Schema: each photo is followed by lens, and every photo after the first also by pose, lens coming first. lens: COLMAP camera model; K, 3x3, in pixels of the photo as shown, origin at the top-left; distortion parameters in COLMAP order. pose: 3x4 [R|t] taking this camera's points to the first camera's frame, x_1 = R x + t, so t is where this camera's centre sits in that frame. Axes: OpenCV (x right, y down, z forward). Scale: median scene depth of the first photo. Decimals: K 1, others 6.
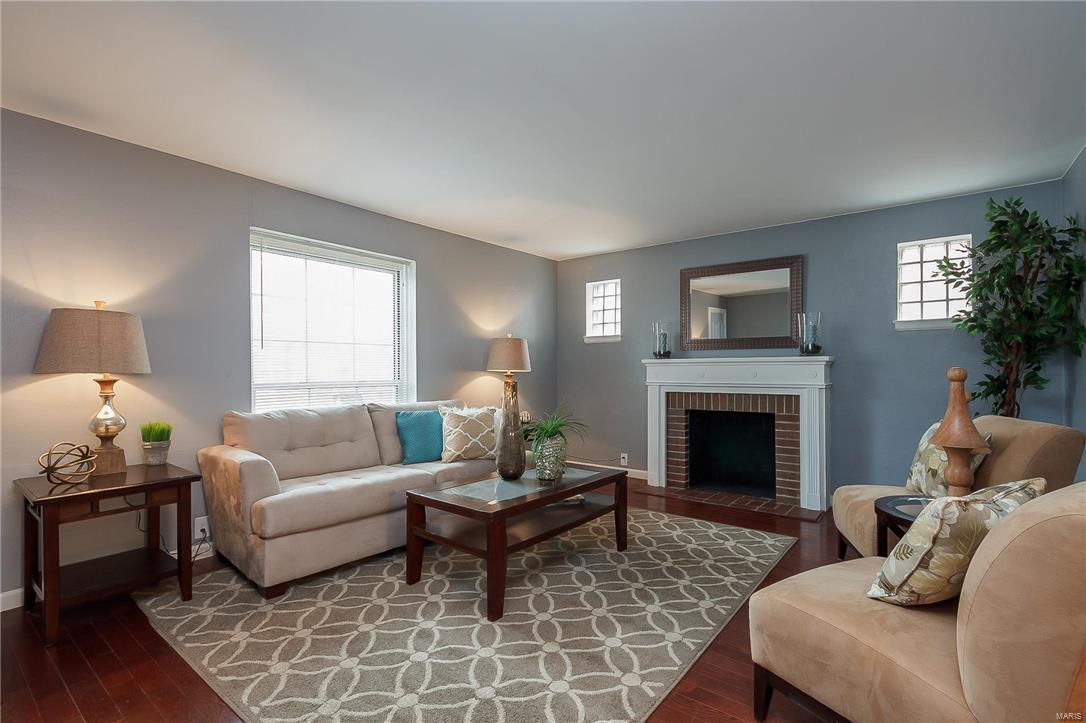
lens RADIAL K [[501.6, 0, 546.1], [0, 501.6, 366.3], [0, 0, 1]] dist [0.003732, 0.003314]
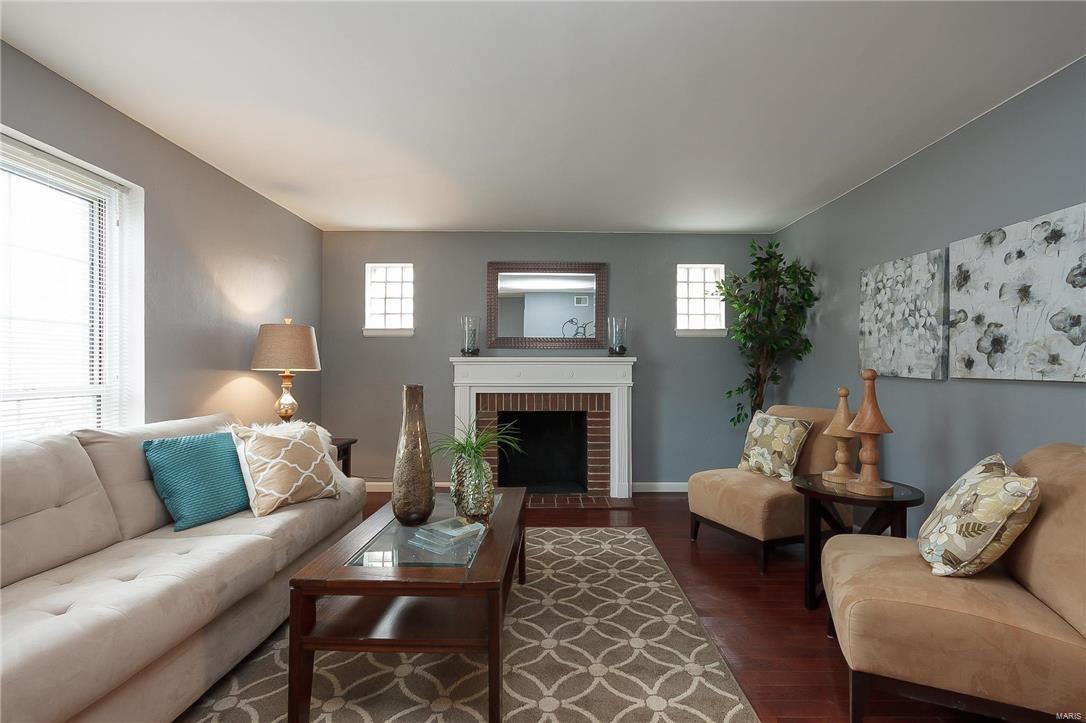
lens RADIAL K [[501.6, 0, 549.6], [0, 501.6, 363.3], [0, 0, 1]] dist [0.003732, 0.003314]
pose [[0.789326, 0.009509, 0.613900, -0.260003], [-0.007647, 0.999955, -0.005656, 0.000877], [-0.613926, -0.000229, 0.789363, 0.233076]]
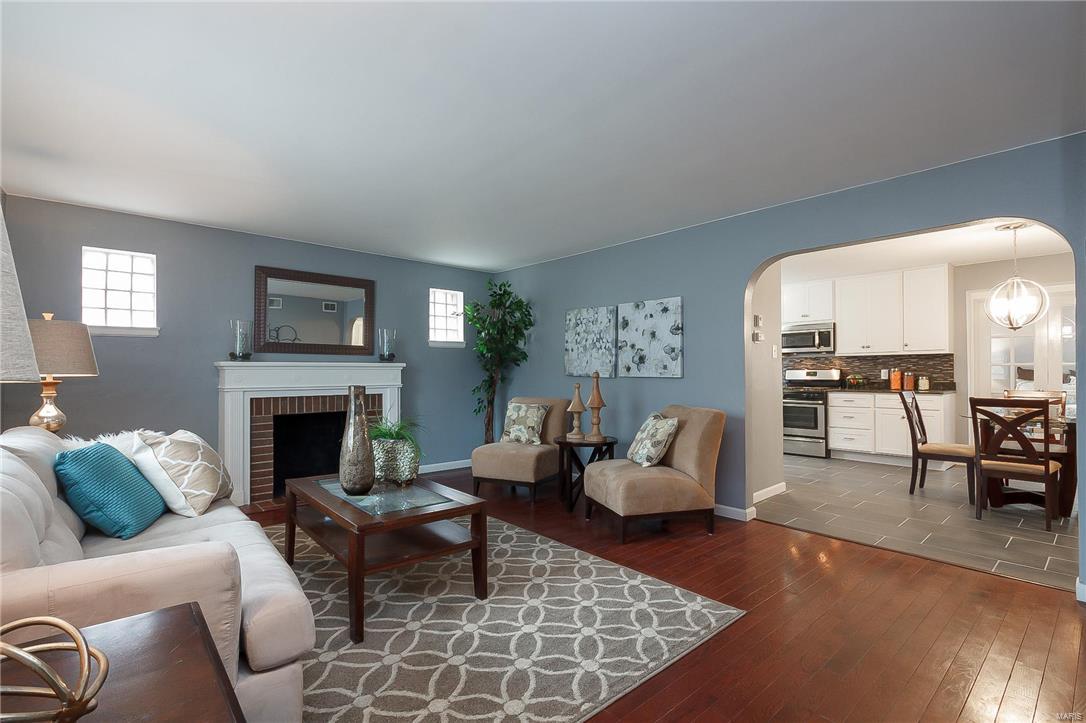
lens RADIAL K [[501.6, 0, 546.6], [0, 501.6, 369.3], [0, 0, 1]] dist [0.003732, 0.003314]
pose [[0.194412, 0.007809, 0.980889, -0.648651], [-0.004939, 0.999963, -0.006982, 0.003308], [-0.980908, -0.003487, 0.194443, 0.359090]]
